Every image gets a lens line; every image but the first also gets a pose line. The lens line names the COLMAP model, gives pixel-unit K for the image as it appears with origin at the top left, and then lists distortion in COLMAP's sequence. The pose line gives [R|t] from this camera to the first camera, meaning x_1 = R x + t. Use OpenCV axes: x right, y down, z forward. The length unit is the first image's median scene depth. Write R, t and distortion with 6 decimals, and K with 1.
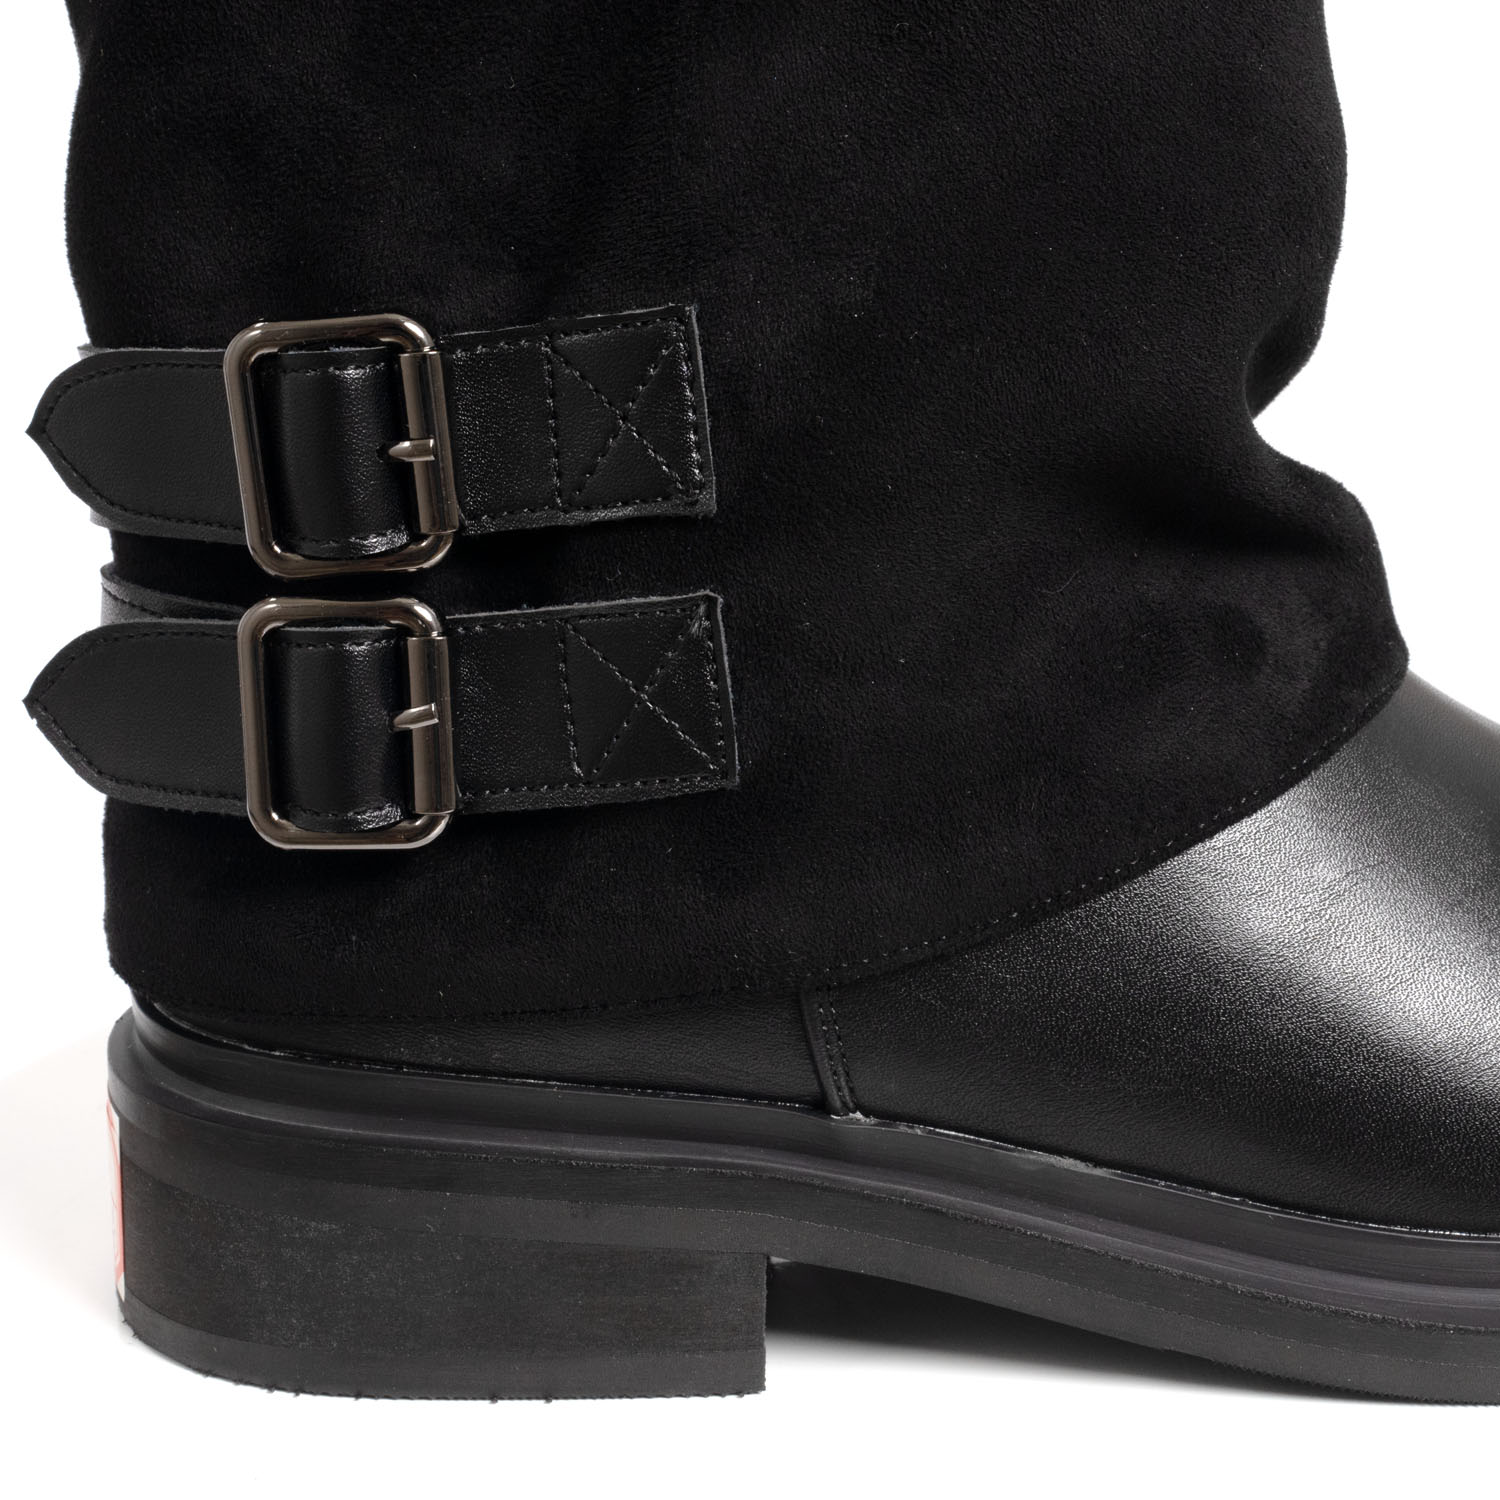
lens RADIAL K [[2600.7, 0, 750.0], [0, 2600.7, 750.0], [0, 0, 1]] dist [-0.054832, 0.088259]
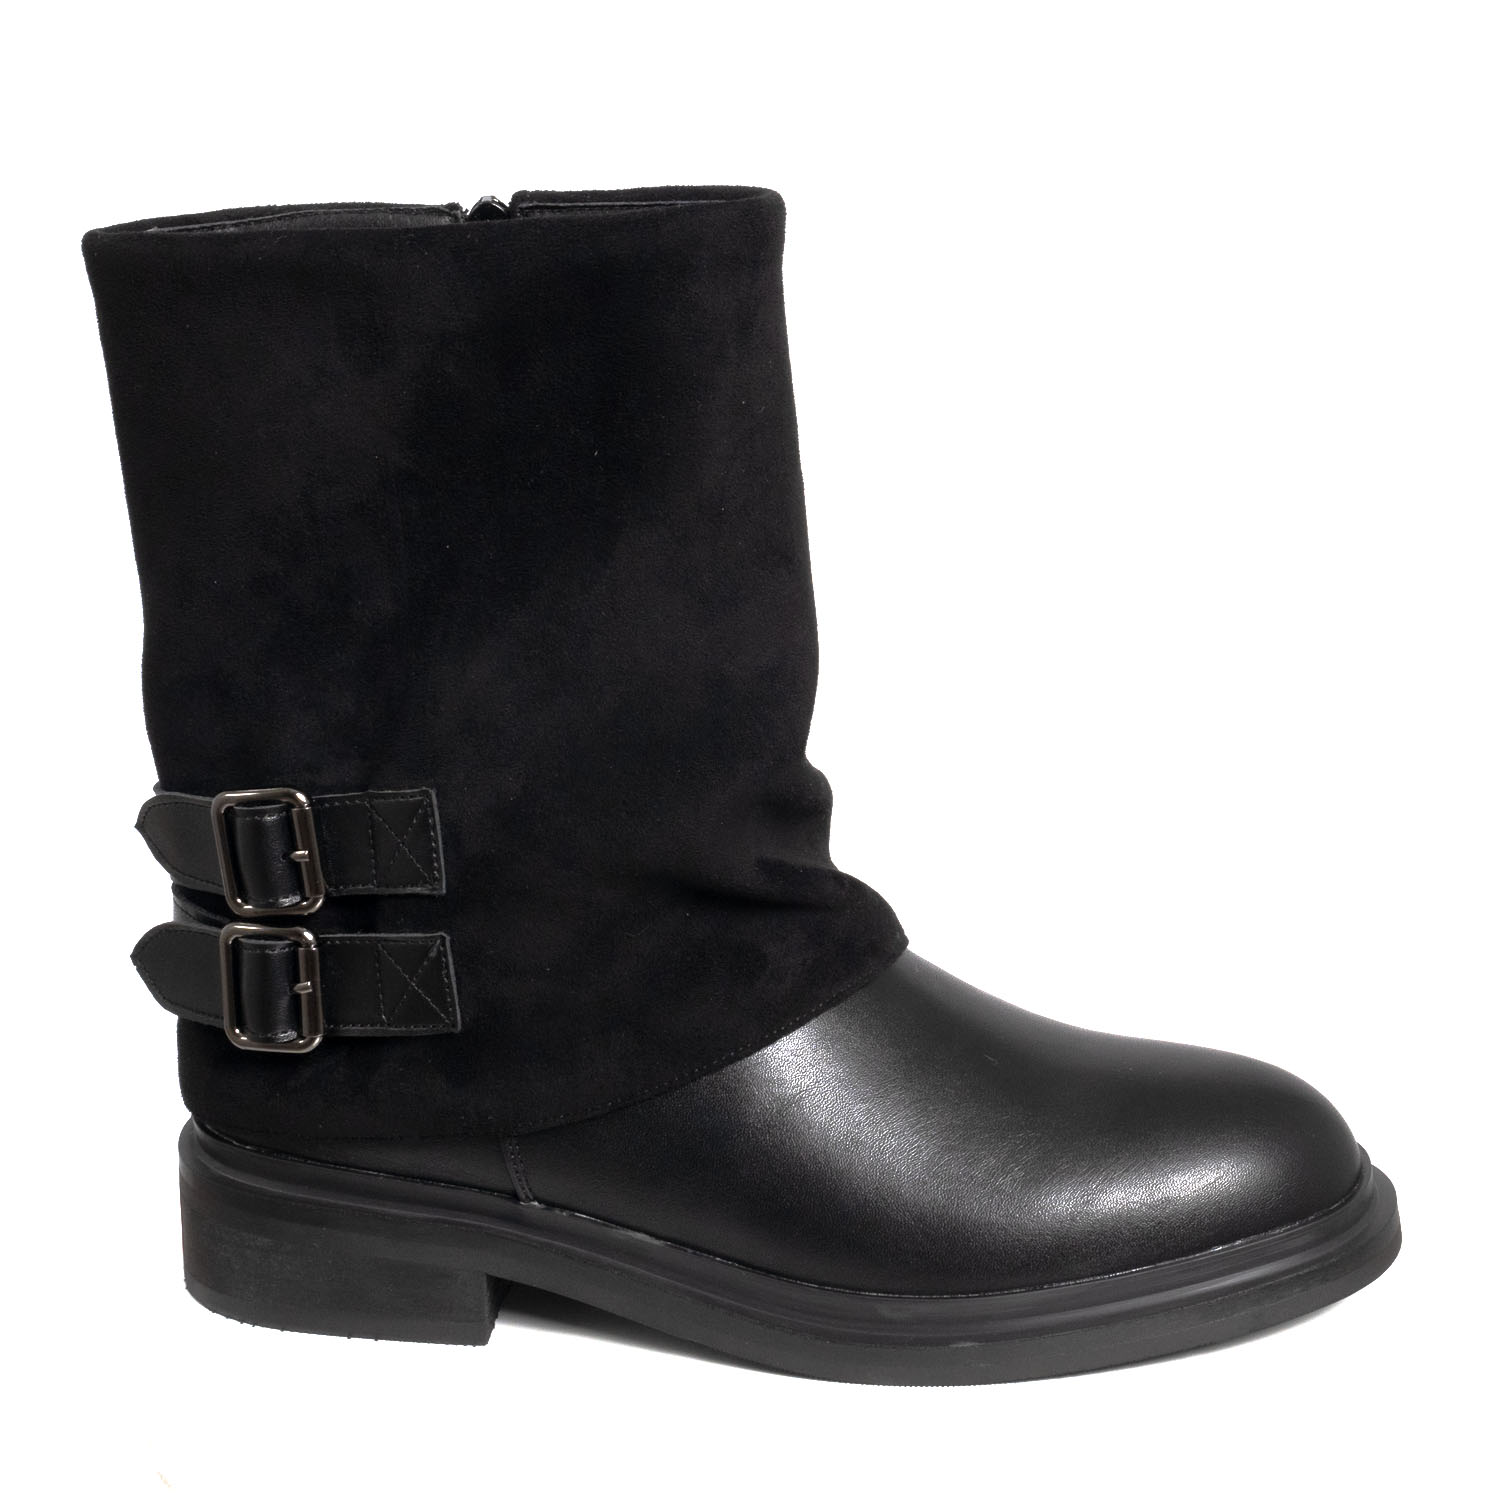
lens RADIAL K [[2636.5, 0, 750.0], [0, 2636.5, 750.0], [0, 0, 1]] dist [-0.357892, 2.156756]
pose [[0.979682, 0.034162, -0.197625, 0.578093], [-0.033854, 0.999415, 0.004936, -0.210098], [0.197677, 0.001854, 0.980265, -0.857132]]
